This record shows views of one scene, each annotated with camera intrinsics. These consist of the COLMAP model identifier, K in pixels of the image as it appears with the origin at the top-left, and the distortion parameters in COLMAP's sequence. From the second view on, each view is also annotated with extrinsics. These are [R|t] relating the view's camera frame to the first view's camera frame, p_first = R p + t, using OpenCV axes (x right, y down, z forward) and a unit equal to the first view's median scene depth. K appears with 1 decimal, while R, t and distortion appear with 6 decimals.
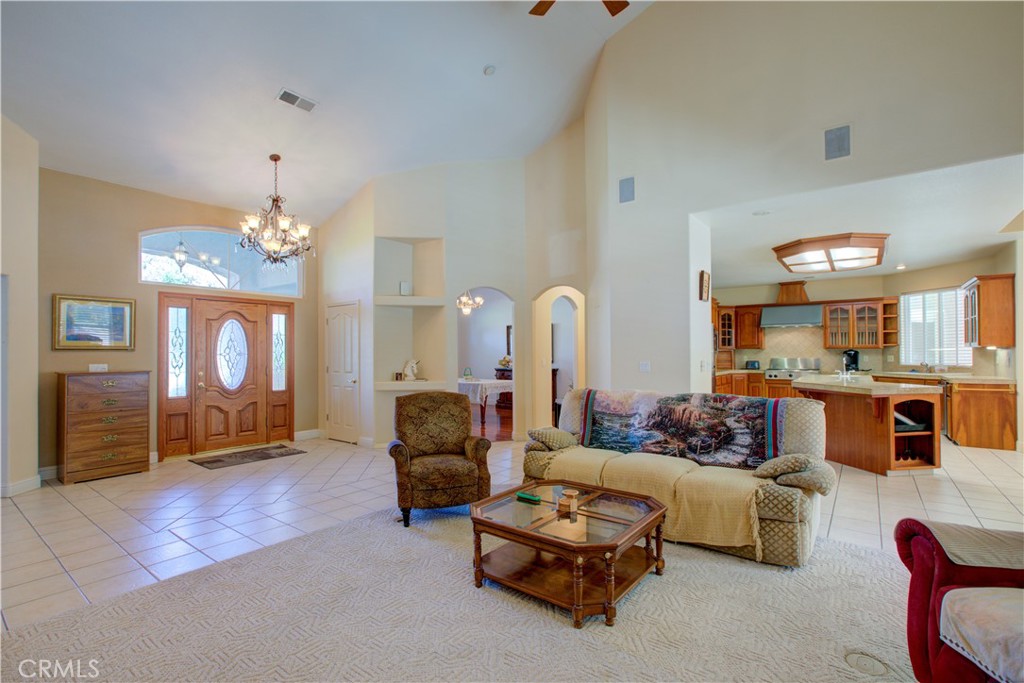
lens RADIAL K [[470.9, 0, 510.8], [0, 470.9, 348.4], [0, 0, 1]] dist [-0.005301, 0.003012]
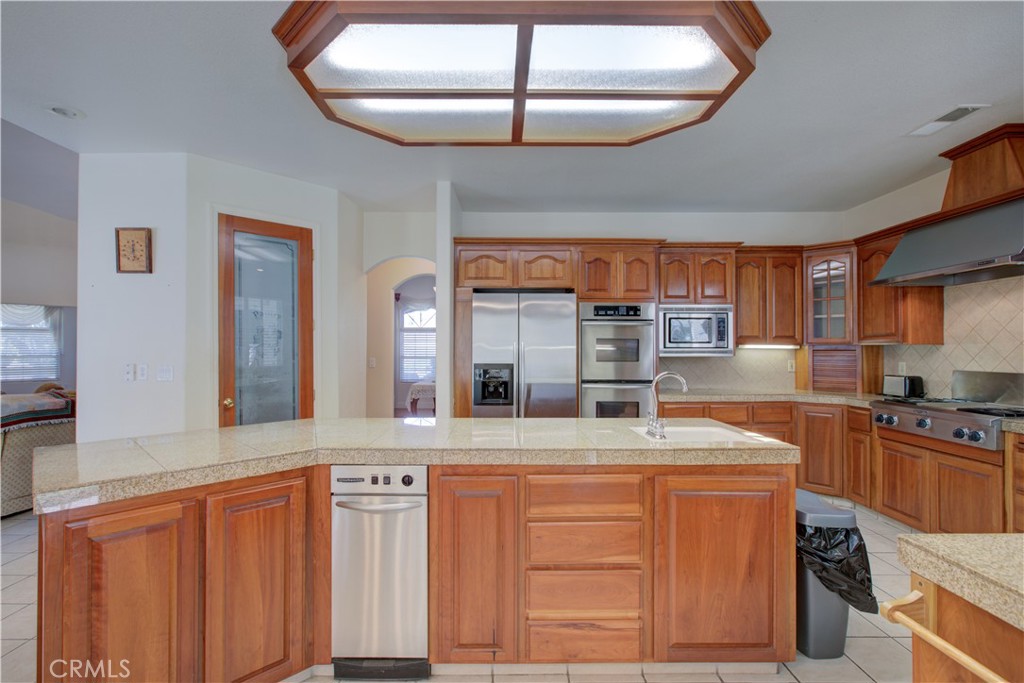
lens RADIAL K [[470.9, 0, 509.2], [0, 470.9, 347.5], [0, 0, 1]] dist [-0.005301, 0.003012]
pose [[0.603855, 0.003050, -0.797088, 0.749784], [0.003685, 0.999971, 0.006617, 0.000084], [0.797086, -0.006933, 0.603826, 0.613539]]
